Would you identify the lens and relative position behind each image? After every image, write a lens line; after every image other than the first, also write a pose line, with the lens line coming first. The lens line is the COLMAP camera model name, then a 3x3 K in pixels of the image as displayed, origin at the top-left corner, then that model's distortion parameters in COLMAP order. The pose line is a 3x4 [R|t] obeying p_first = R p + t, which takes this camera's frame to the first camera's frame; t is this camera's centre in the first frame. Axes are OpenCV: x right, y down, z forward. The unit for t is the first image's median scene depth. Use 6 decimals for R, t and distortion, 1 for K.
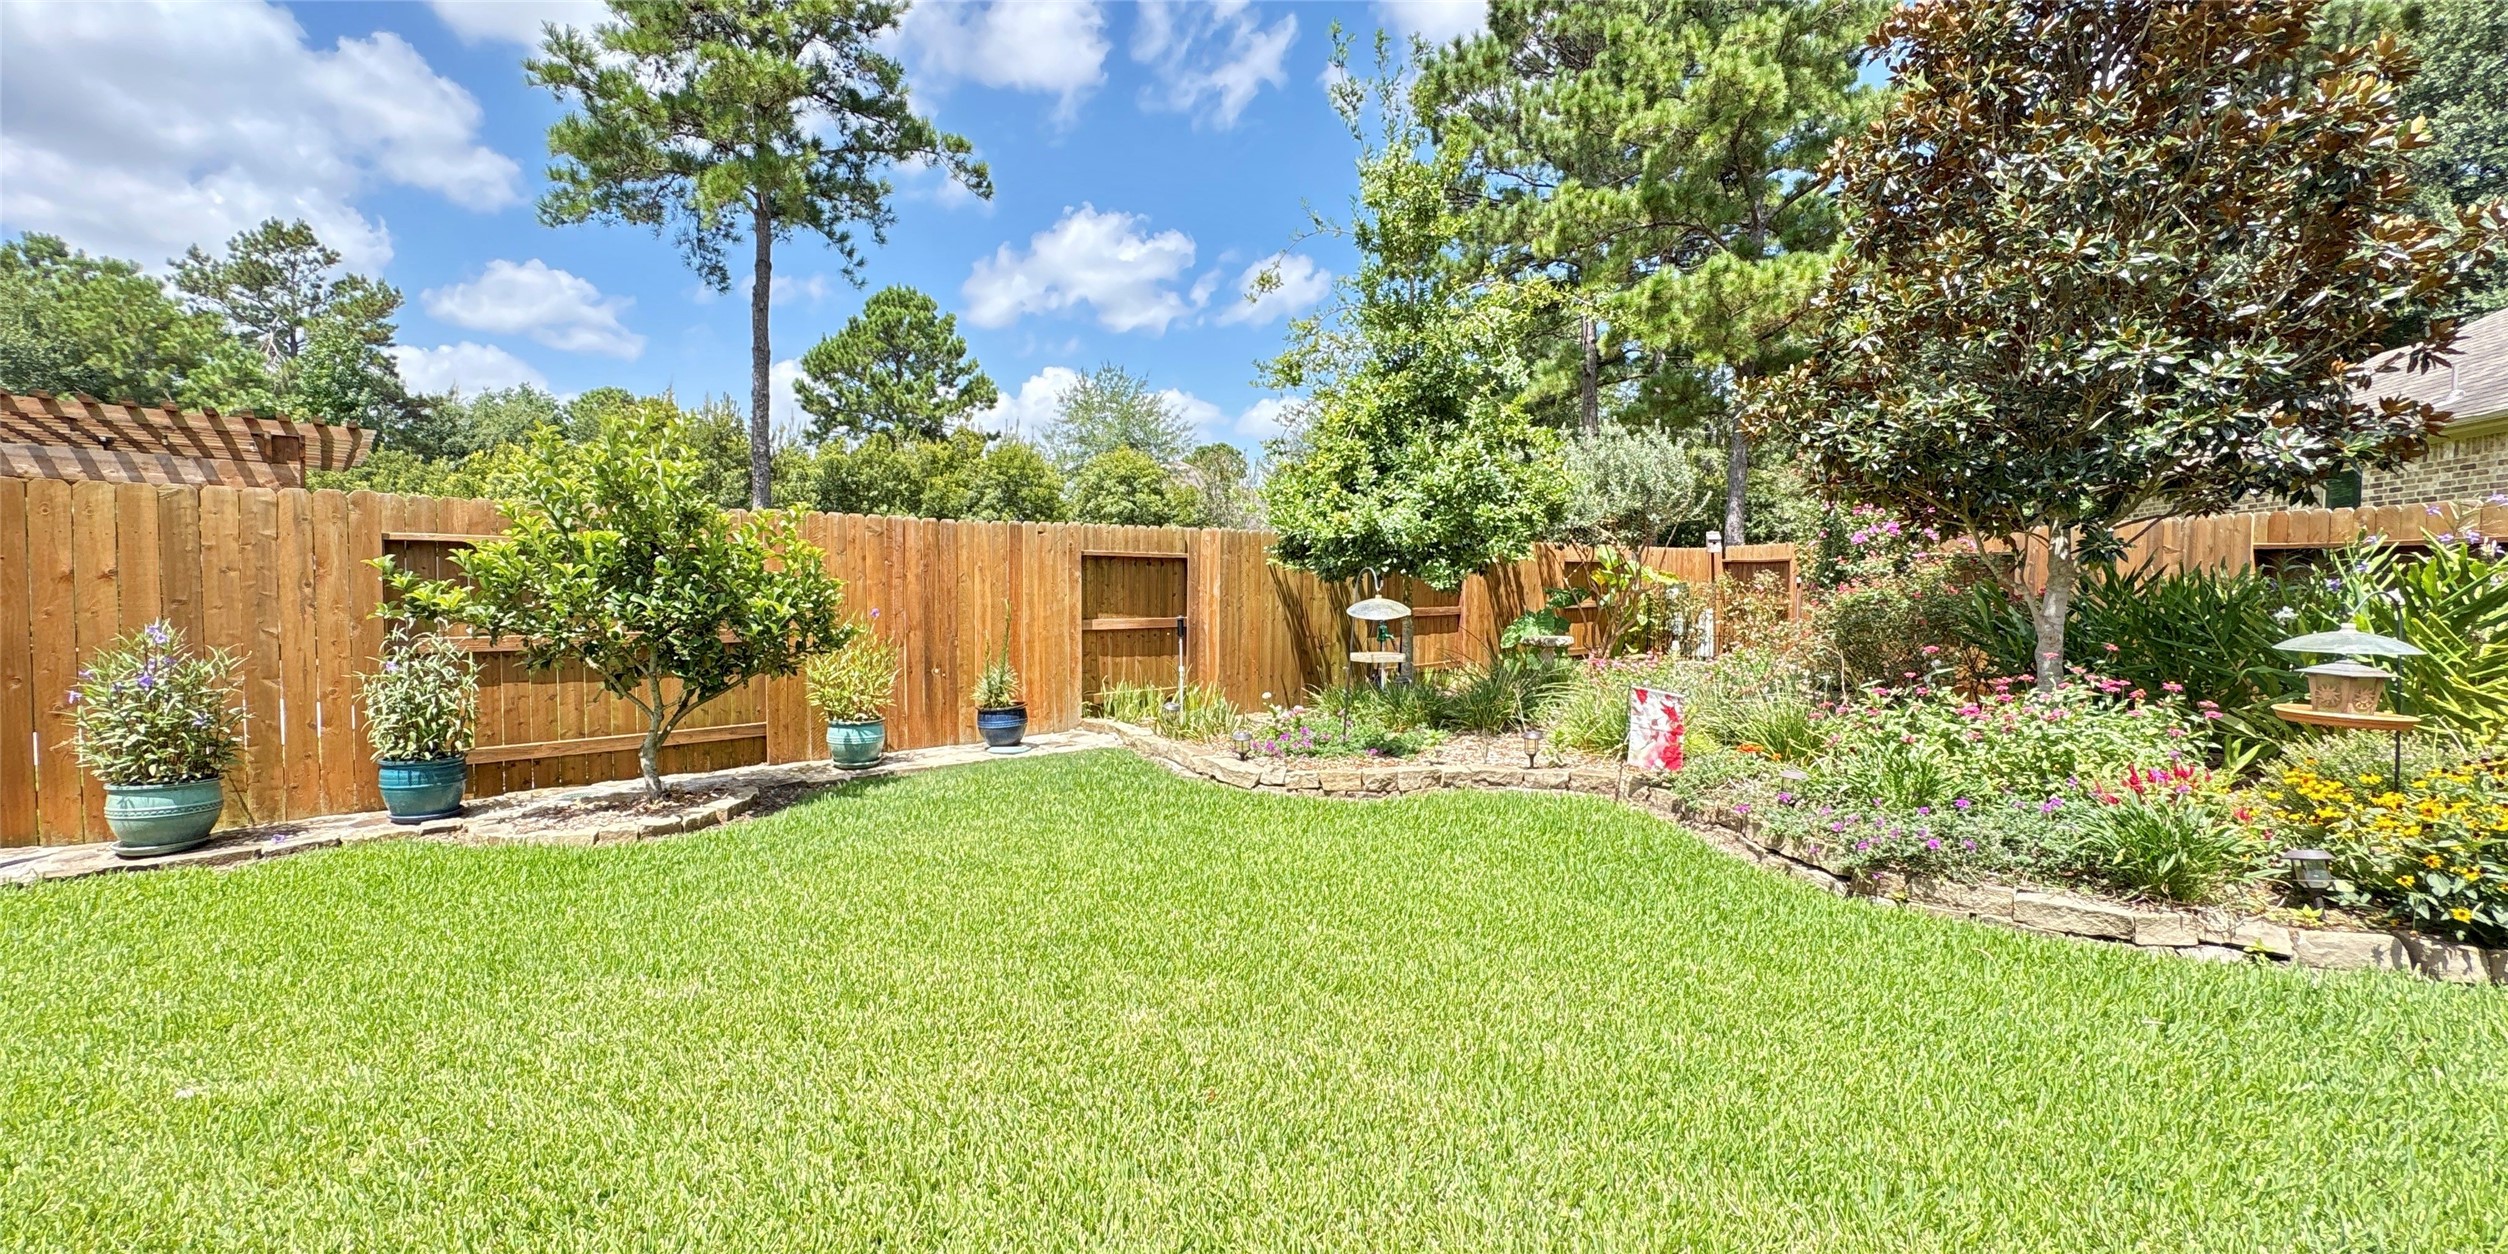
lens RADIAL K [[1003.0, 0, 1254.0], [0, 1003.0, 627.0], [0, 0, 1]] dist [-0.002970, 0.000081]
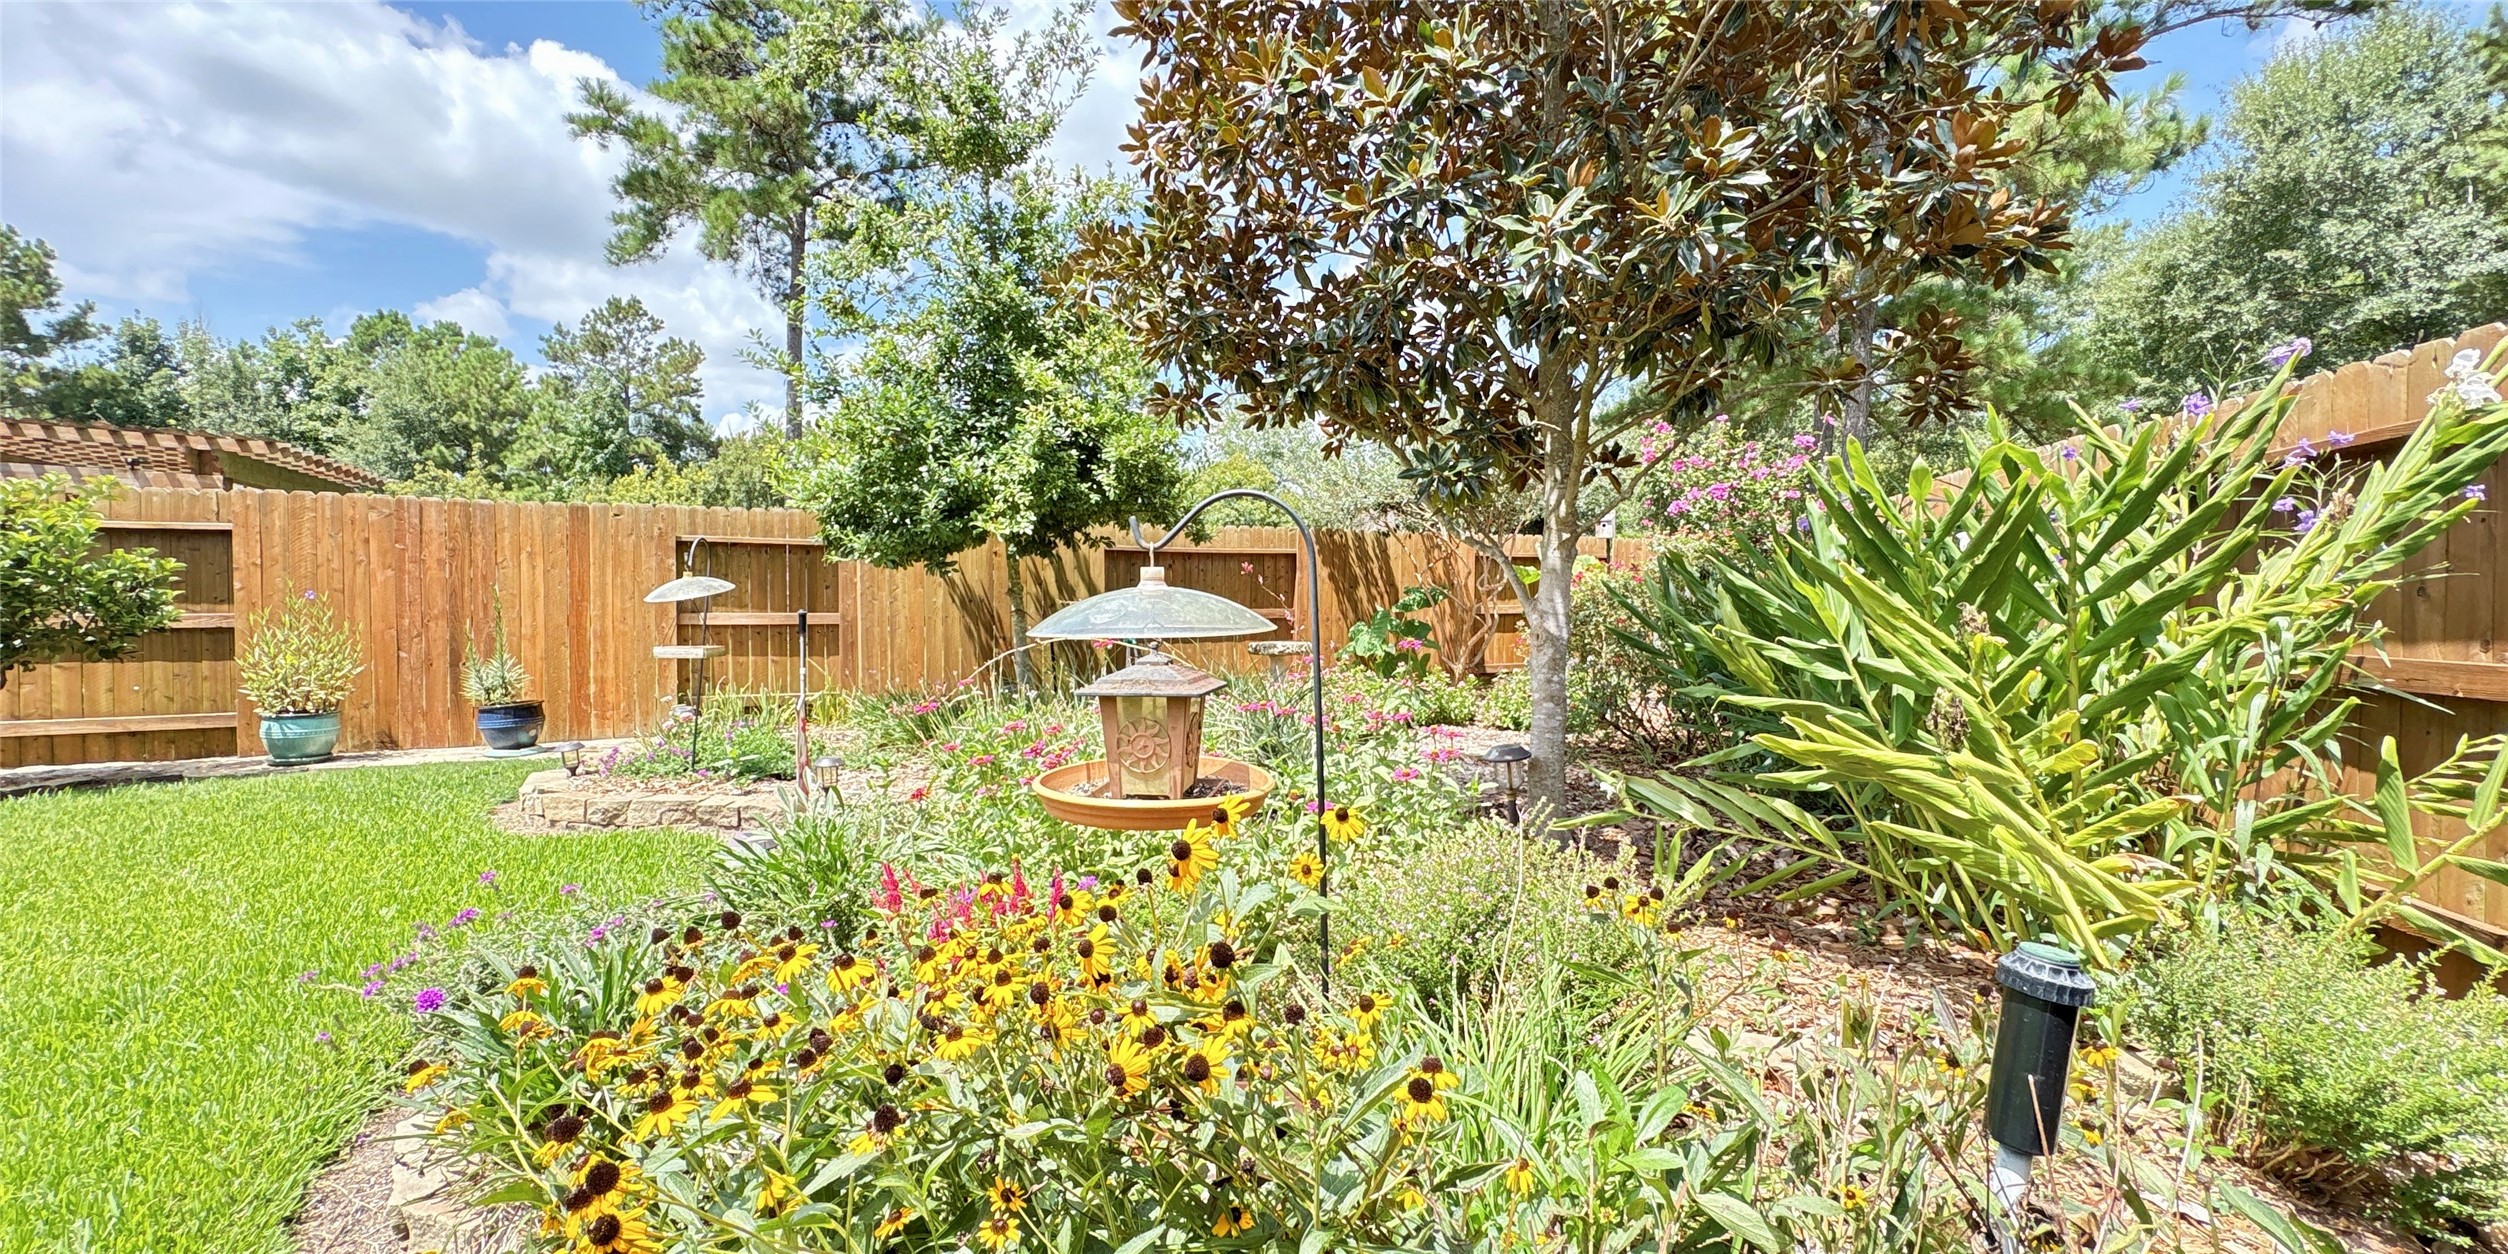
lens RADIAL K [[1003.0, 0, 1254.0], [0, 1003.0, 627.0], [0, 0, 1]] dist [-0.002970, 0.000081]
pose [[0.963405, 0.008151, -0.267926, 0.293366], [-0.012992, 0.999783, -0.016300, 0.006949], [0.267735, 0.019185, 0.963302, 0.144069]]
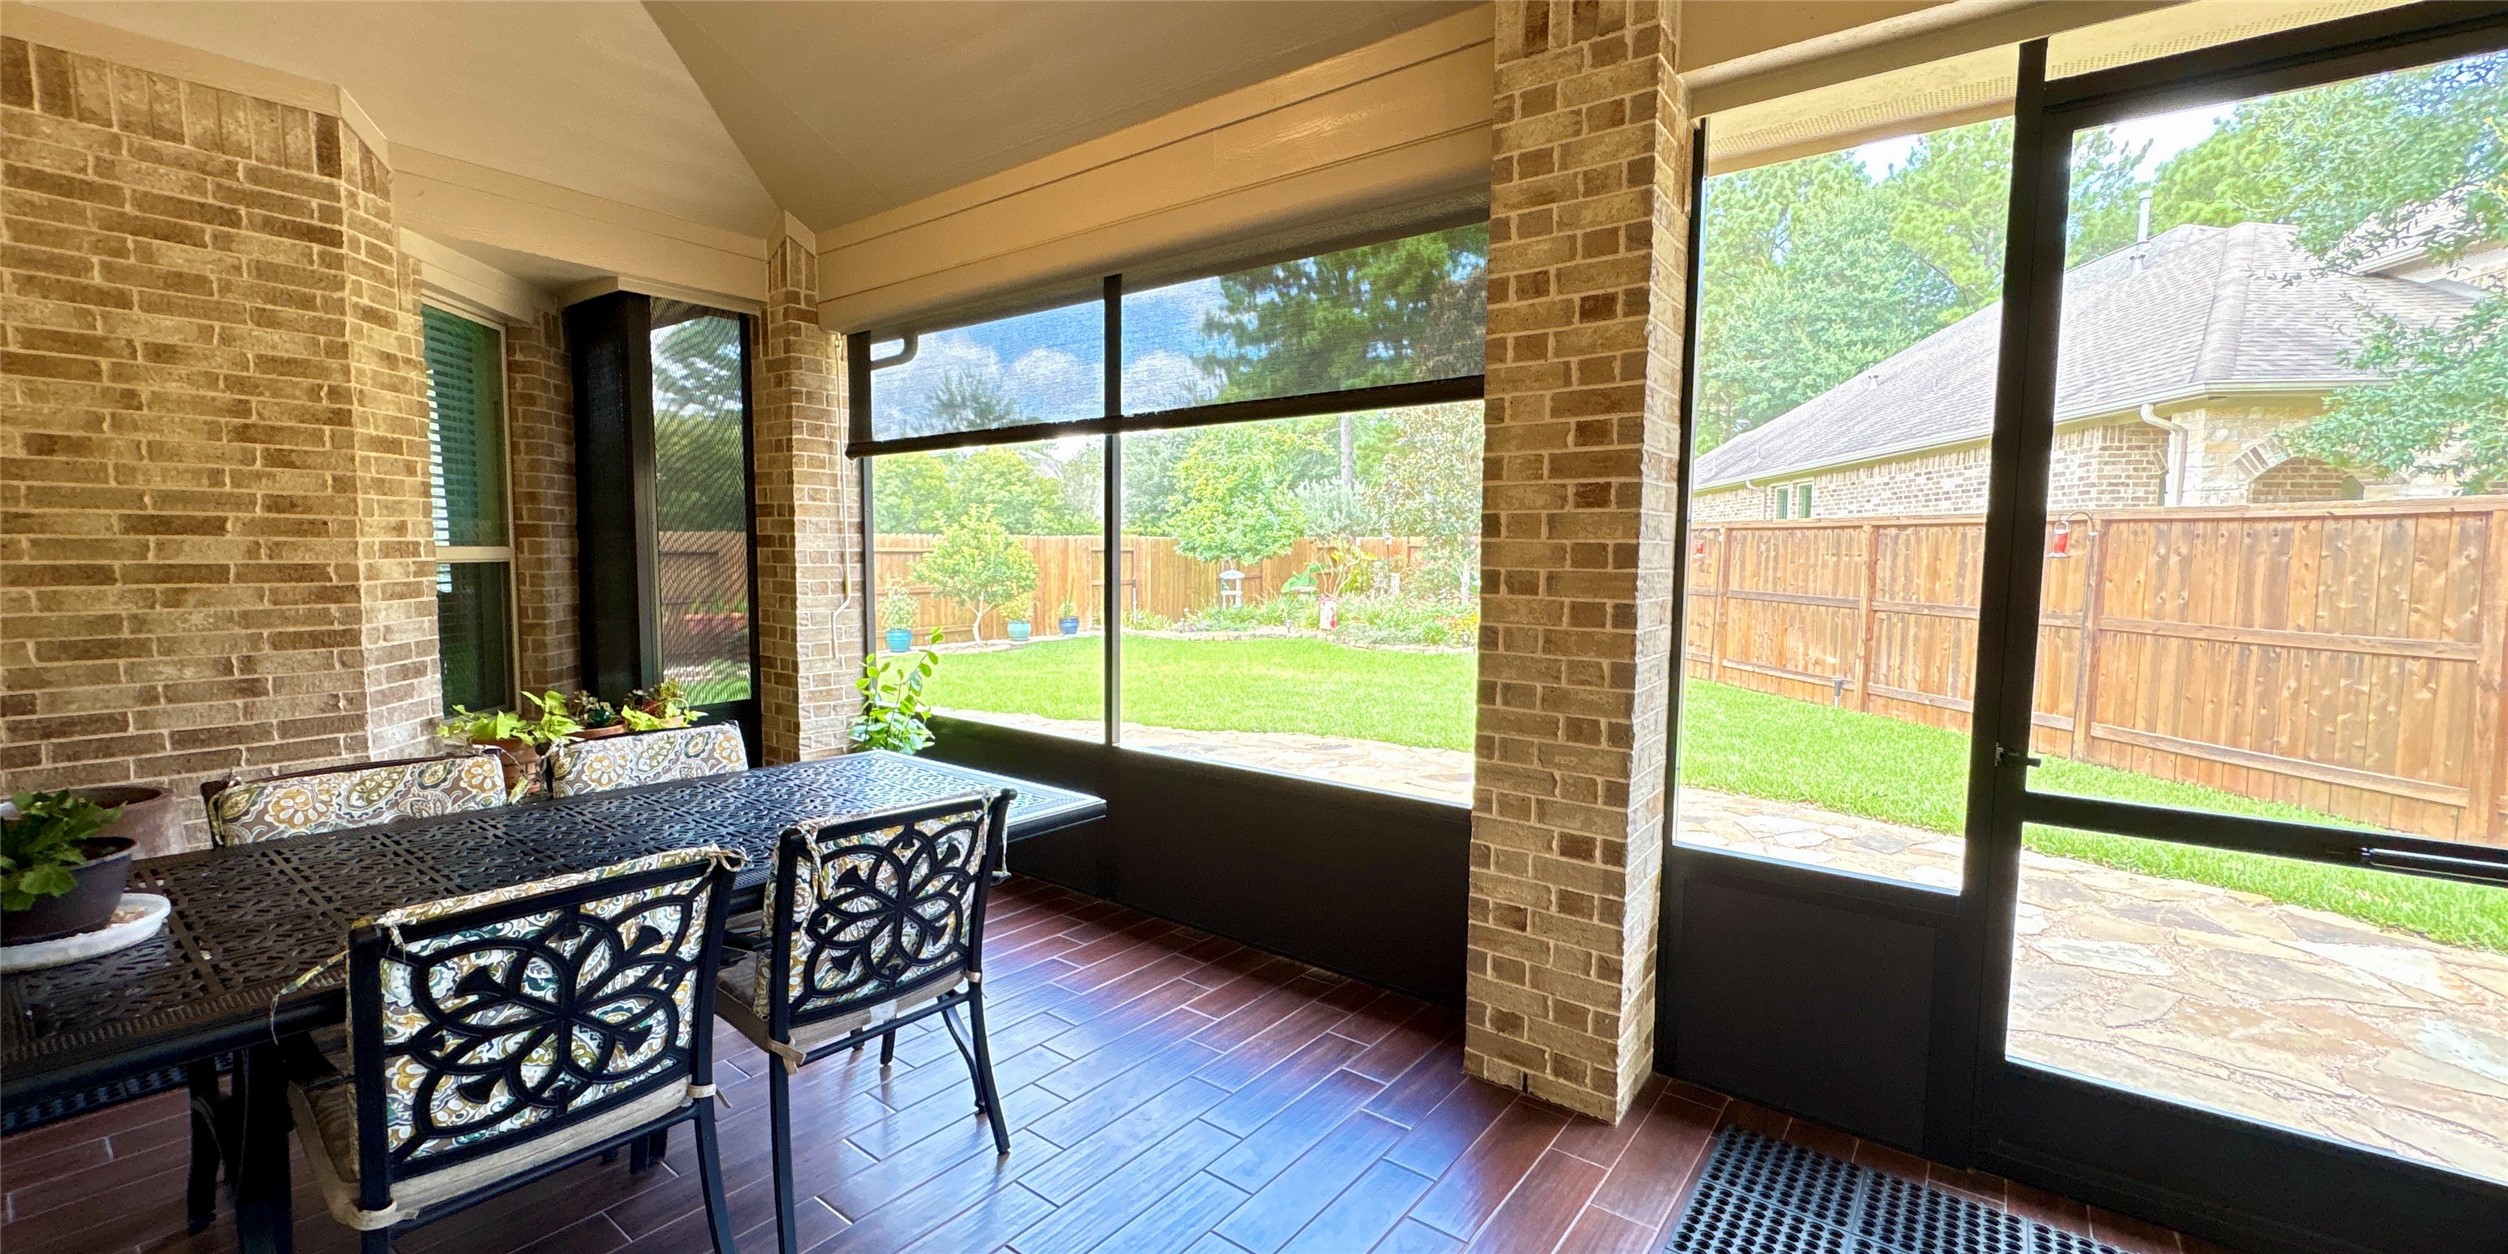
lens RADIAL K [[1003.0, 0, 1254.0], [0, 1003.0, 627.0], [0, 0, 1]] dist [-0.002970, 0.000081]
pose [[0.980198, -0.012613, 0.197618, -0.131843], [0.005859, 0.999380, 0.034723, 0.010369], [-0.197934, -0.032877, 0.979664, -0.619406]]
